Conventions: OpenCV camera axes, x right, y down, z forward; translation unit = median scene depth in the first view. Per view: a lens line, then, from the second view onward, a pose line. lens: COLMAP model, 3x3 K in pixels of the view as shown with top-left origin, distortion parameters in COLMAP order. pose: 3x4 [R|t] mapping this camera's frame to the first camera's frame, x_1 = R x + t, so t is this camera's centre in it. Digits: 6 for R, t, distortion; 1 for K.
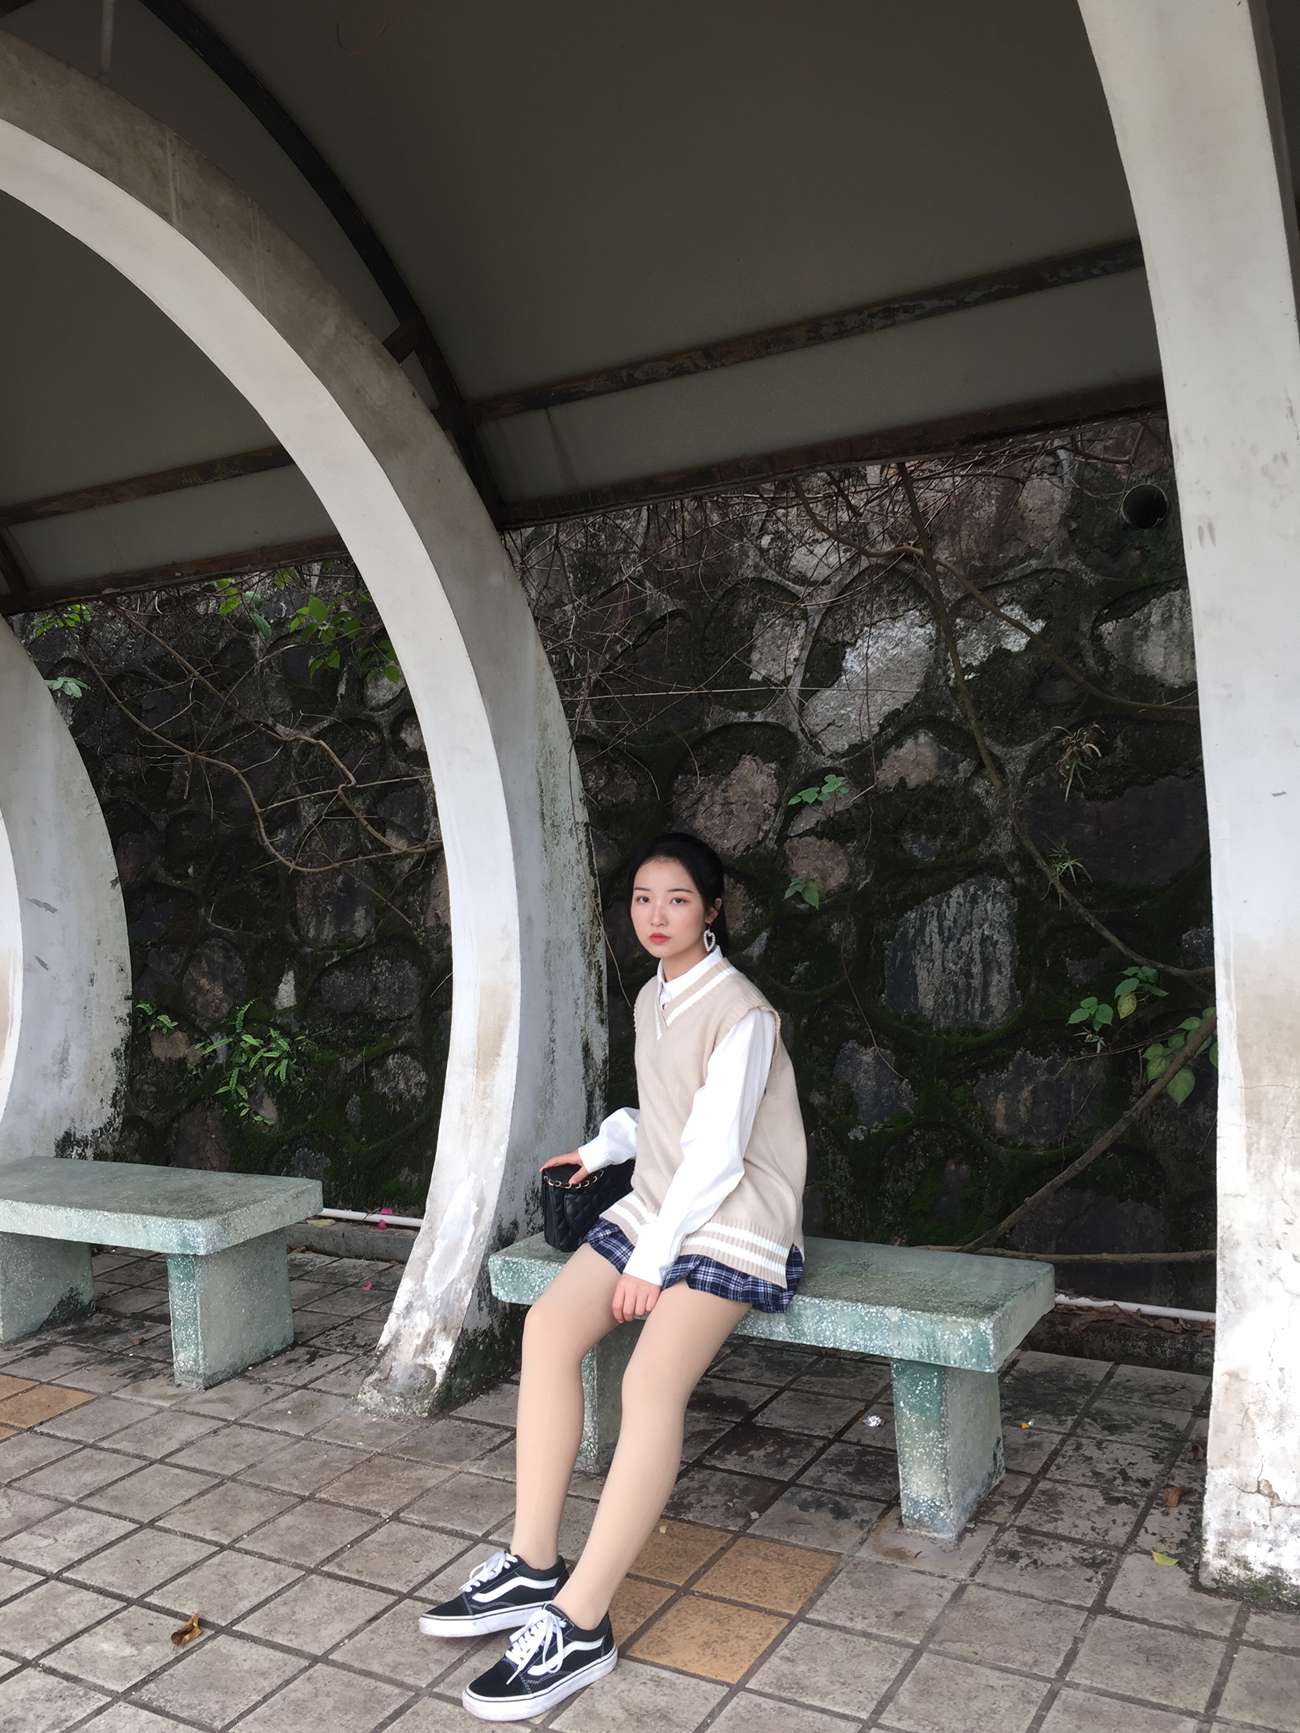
lens RADIAL K [[1485.8, 0, 663.8], [0, 1485.8, 855.7], [0, 0, 1]] dist [0.088235, -0.116597]
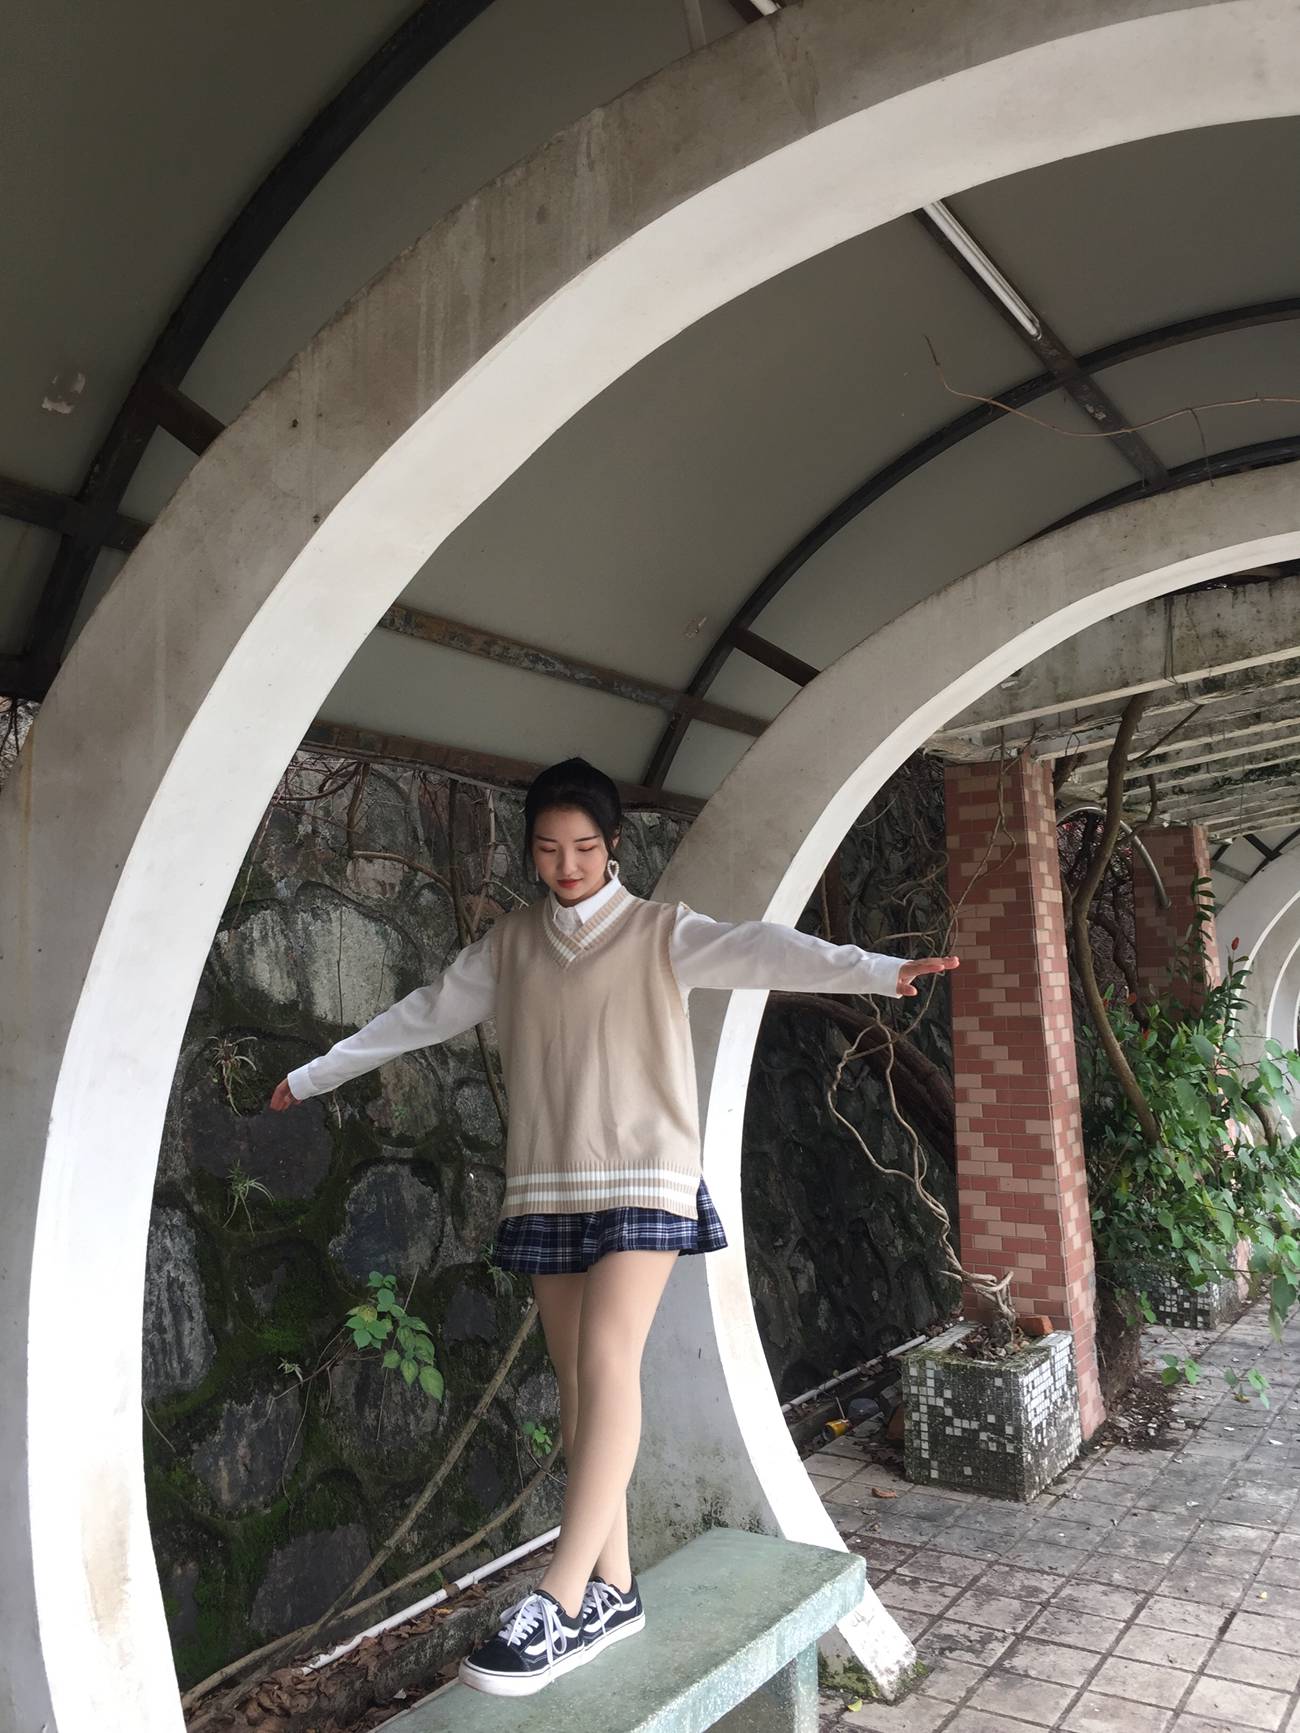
lens RADIAL K [[1485.8, 0, 653.7], [0, 1485.8, 869.9], [0, 0, 1]] dist [0.088235, -0.116597]
pose [[0.031768, 0.136782, 0.990092, -0.688039], [0.037524, 0.989730, -0.137936, -0.051282], [-0.998791, 0.041534, 0.026309, 0.710098]]
